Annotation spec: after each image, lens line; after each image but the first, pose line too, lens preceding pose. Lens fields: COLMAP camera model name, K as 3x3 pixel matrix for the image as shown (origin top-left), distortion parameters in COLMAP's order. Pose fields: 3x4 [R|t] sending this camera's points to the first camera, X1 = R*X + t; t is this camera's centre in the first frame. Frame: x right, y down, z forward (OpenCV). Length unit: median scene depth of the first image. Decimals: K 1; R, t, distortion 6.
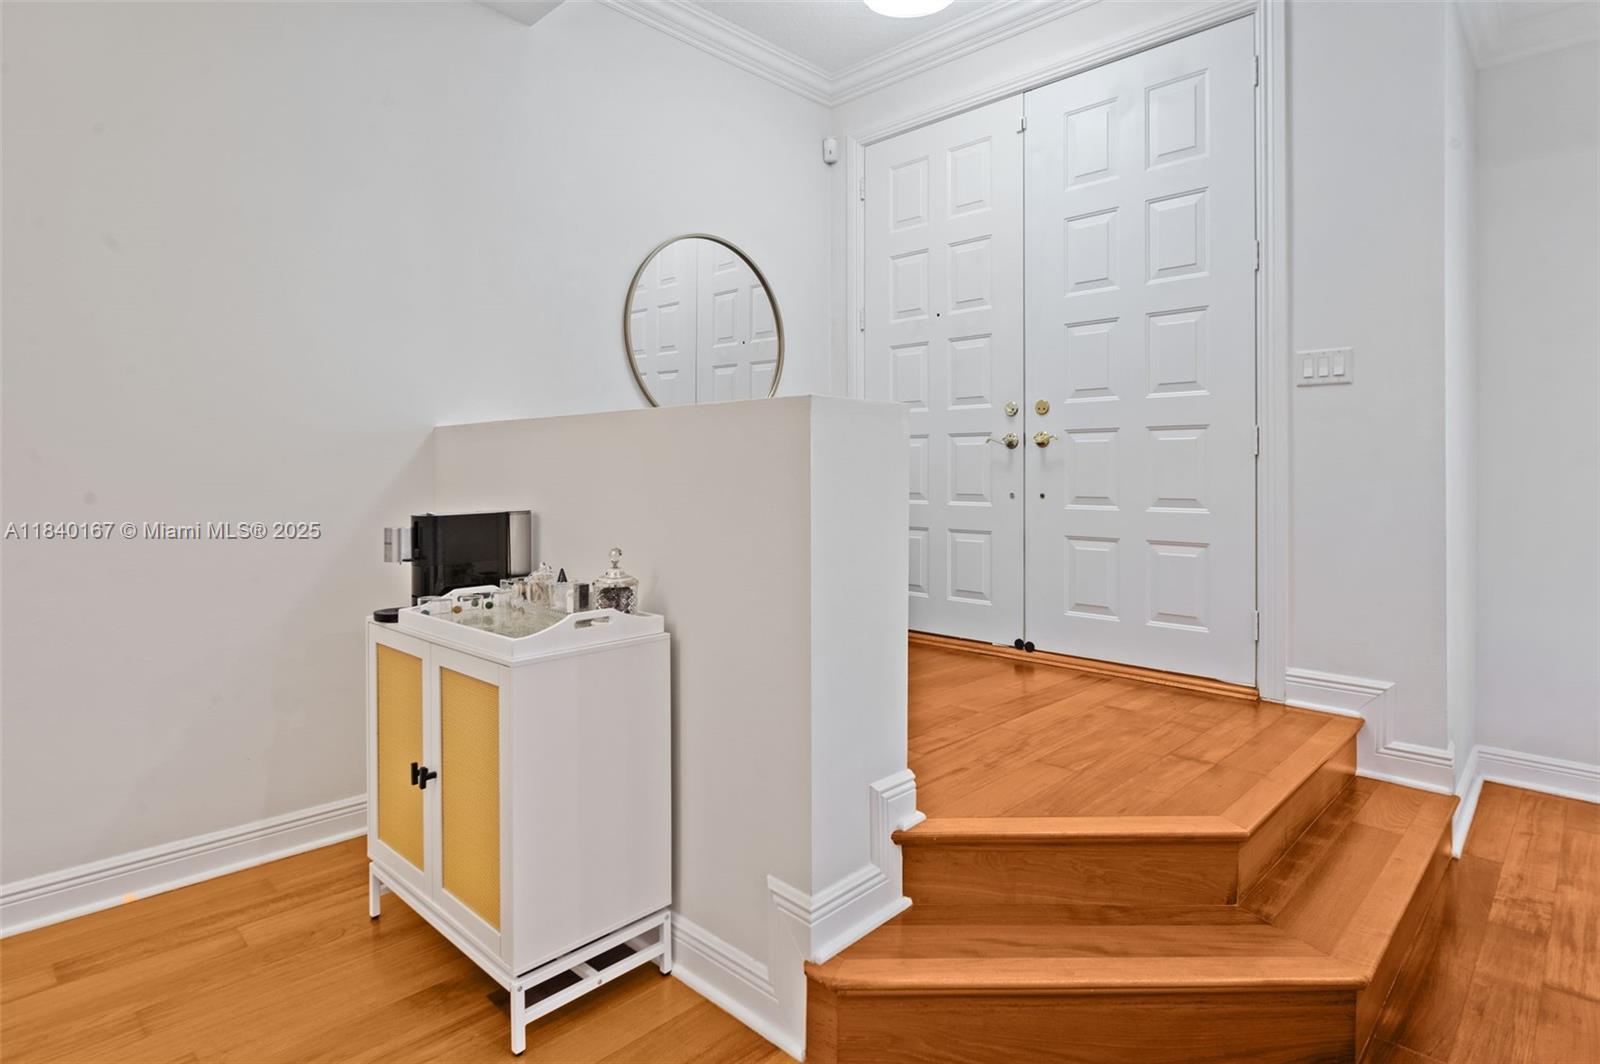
lens RADIAL K [[832.3, 0, 837.0], [0, 832.3, 468.2], [0, 0, 1]] dist [-0.003853, -0.001503]
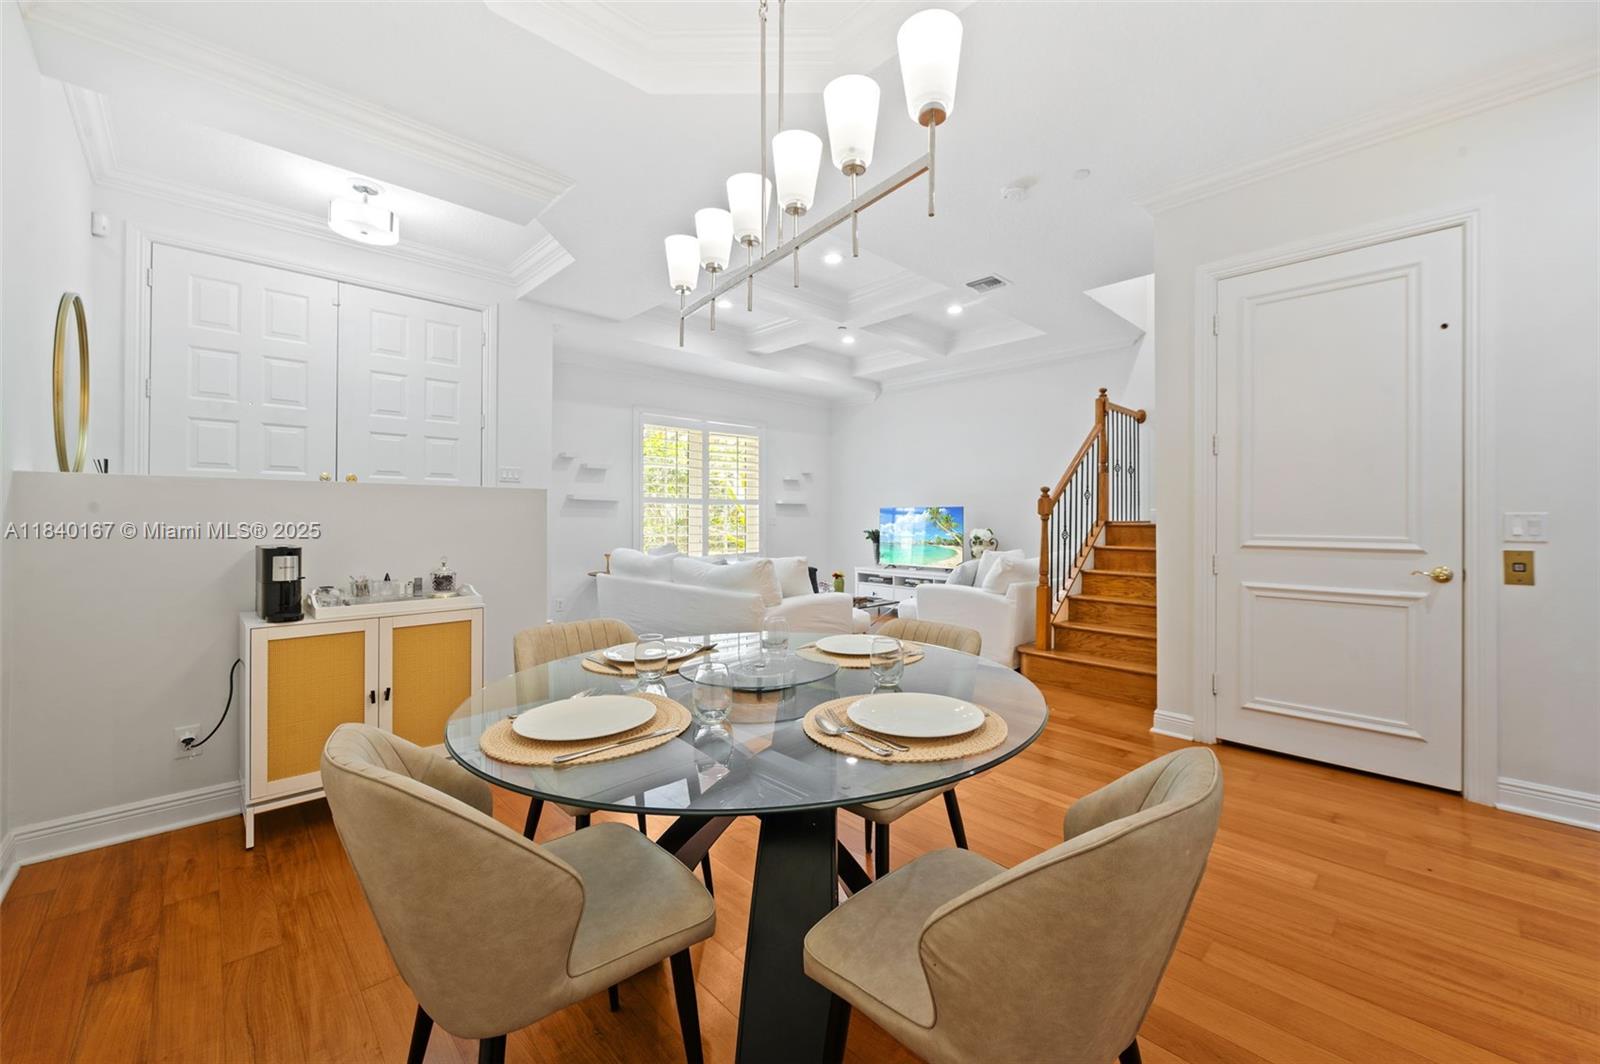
lens RADIAL K [[636.7, 0, 810.8], [0, 636.7, 516.0], [0, 0, 1]] dist [-0.001400, -0.000056]
pose [[0.057498, 0.000943, 0.998345, -1.080291], [-0.005761, 0.999983, -0.000613, -0.004348], [-0.998329, -0.005717, 0.057502, 0.019894]]
